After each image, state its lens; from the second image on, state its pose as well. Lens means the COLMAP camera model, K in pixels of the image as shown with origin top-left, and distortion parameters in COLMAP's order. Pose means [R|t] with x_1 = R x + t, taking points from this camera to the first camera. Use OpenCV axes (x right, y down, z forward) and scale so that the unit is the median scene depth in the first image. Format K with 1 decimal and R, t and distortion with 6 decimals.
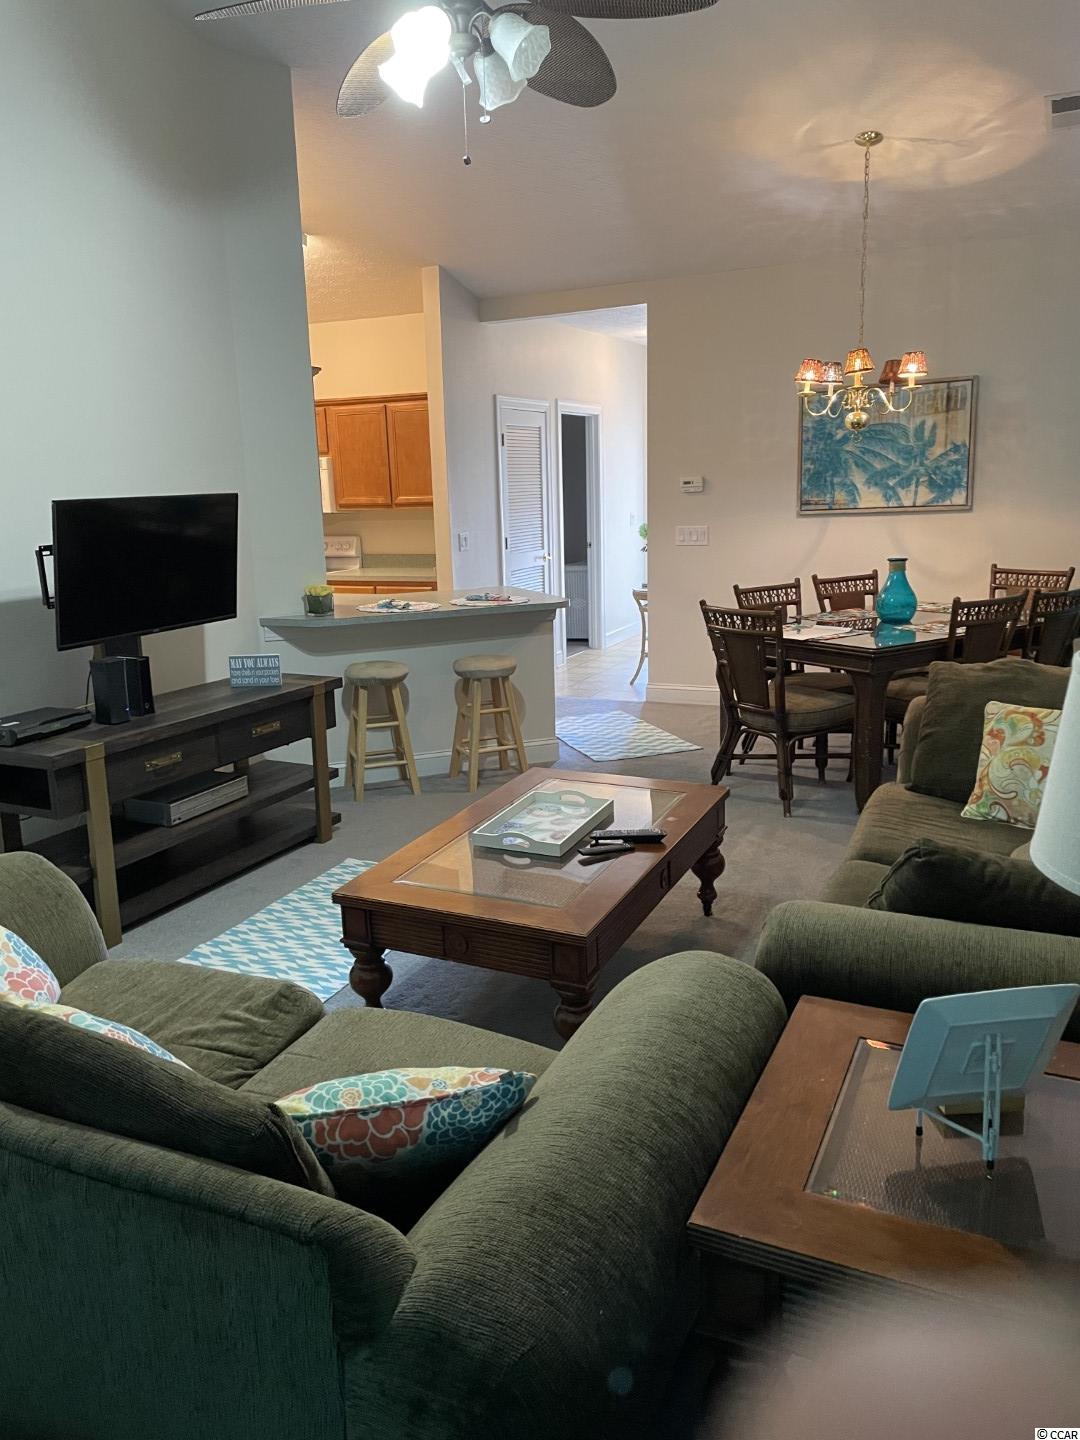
lens RADIAL K [[1093.3, 0, 543.7], [0, 1093.3, 716.6], [0, 0, 1]] dist [0.068623, -0.071904]
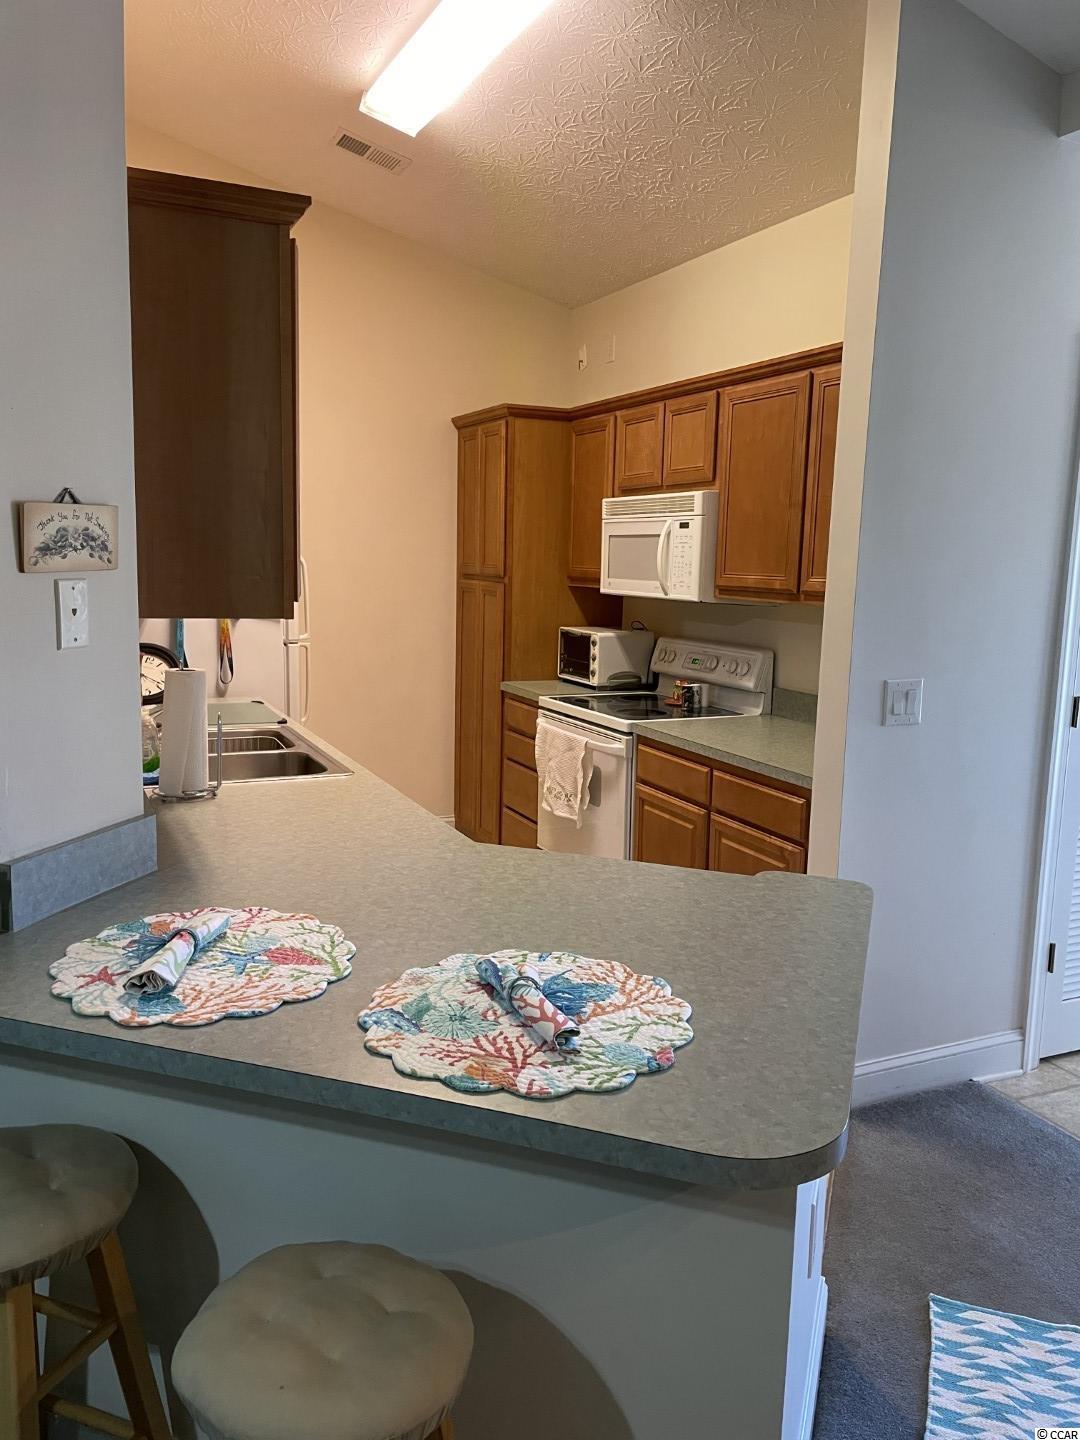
lens RADIAL K [[1093.3, 0, 537.6], [0, 1093.3, 726.7], [0, 0, 1]] dist [0.068623, -0.071904]
pose [[0.765344, 0.140002, -0.628210, 0.070902], [-0.173590, 0.984786, 0.007985, -0.121449], [0.619770, 0.102940, 0.778003, 0.576442]]
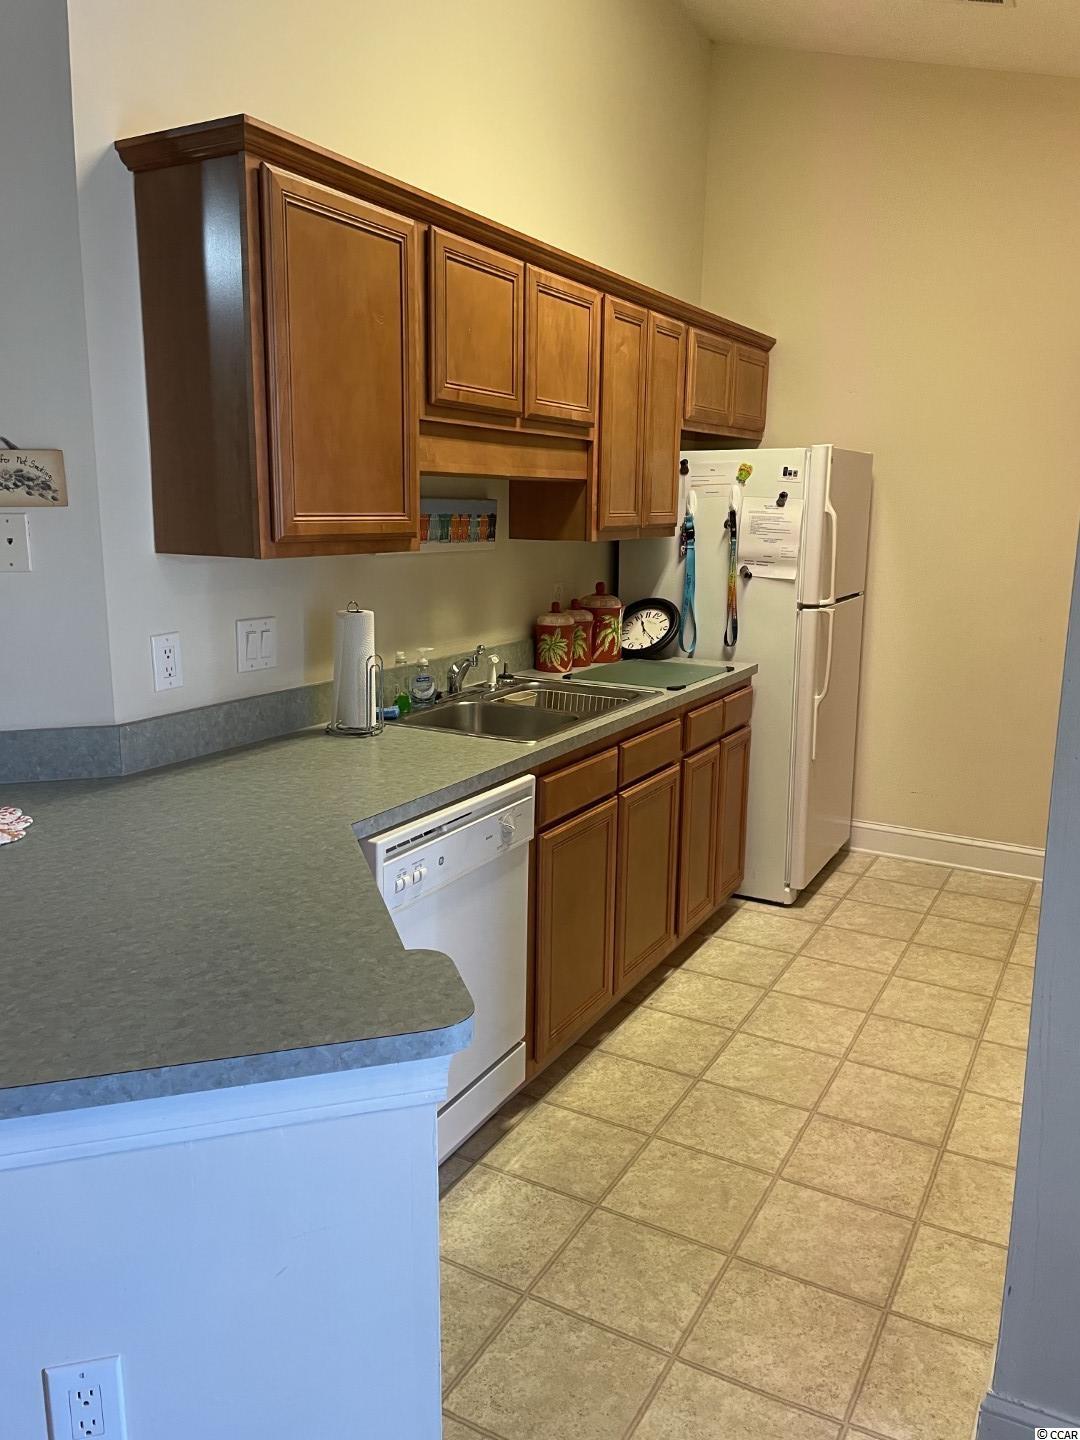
lens RADIAL K [[1093.3, 0, 544.8], [0, 1093.3, 718.6], [0, 0, 1]] dist [0.068623, -0.071904]
pose [[-0.059266, 0.220345, -0.973620, 0.161477], [-0.225686, 0.947123, 0.228087, -0.226067], [0.972396, 0.233250, -0.006403, 1.059272]]
